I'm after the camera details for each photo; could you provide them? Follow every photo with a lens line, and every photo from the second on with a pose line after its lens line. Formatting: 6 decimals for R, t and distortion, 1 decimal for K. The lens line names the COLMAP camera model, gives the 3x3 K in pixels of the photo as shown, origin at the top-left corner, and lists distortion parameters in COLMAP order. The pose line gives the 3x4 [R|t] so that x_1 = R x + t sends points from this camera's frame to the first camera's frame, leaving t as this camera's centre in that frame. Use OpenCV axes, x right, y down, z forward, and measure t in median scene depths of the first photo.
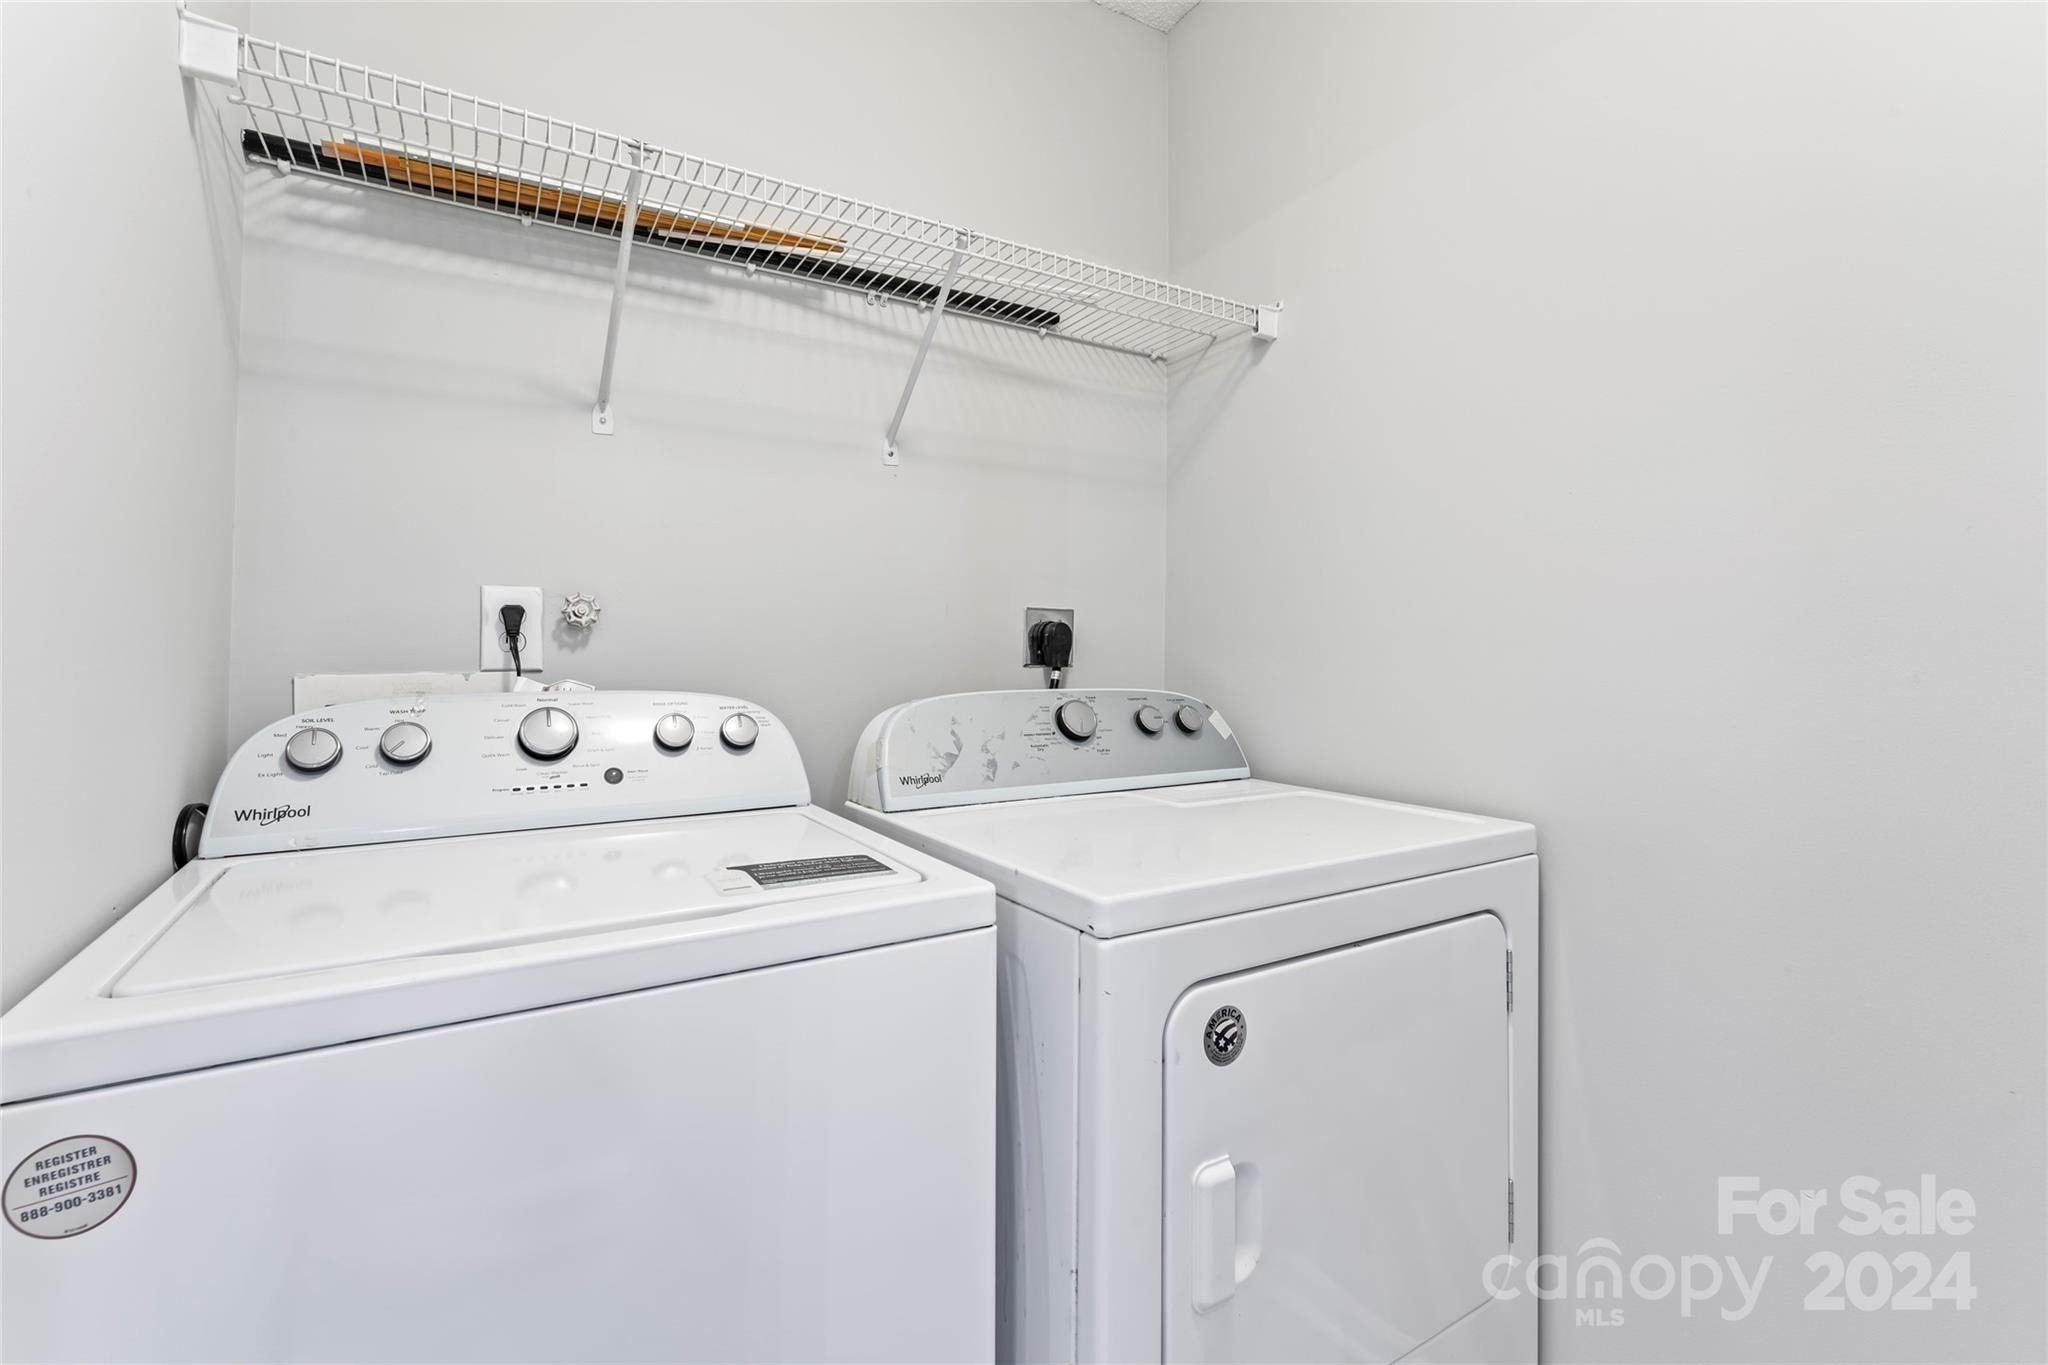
lens RADIAL K [[931.4, 0, 1013.5], [0, 931.4, 669.8], [0, 0, 1]] dist [-0.002143, -0.000045]
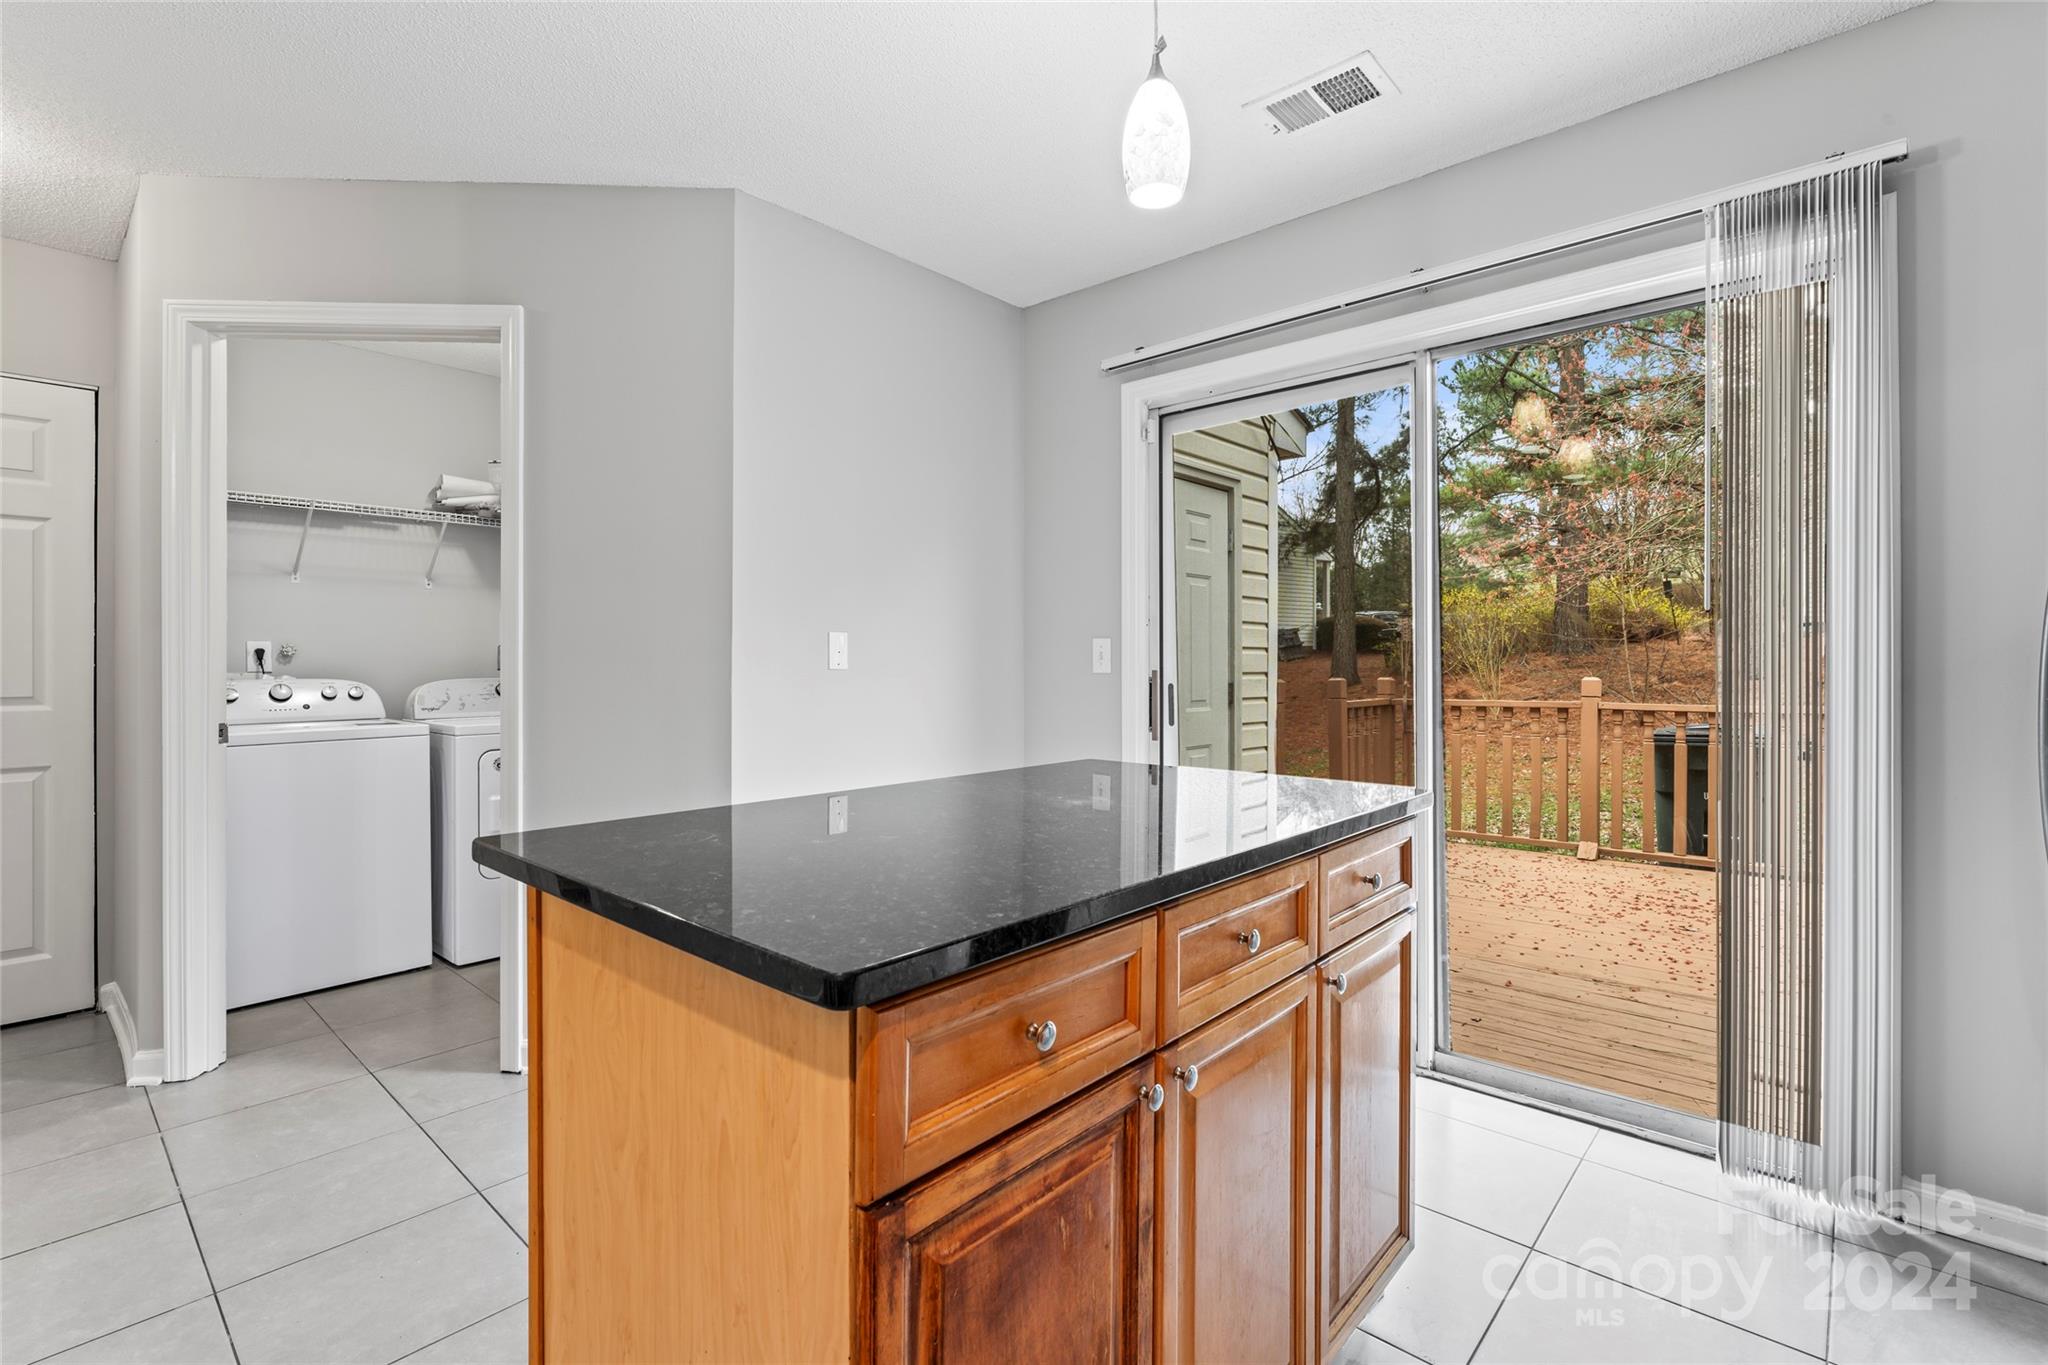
lens RADIAL K [[915.3, 0, 984.3], [0, 915.3, 690.5], [0, 0, 1]] dist [-0.004456, 0.000482]
pose [[0.963071, -0.020314, 0.268480, 0.782238], [0.018946, 0.999791, 0.007684, 0.073141], [-0.268580, -0.002313, 0.963255, -2.140414]]
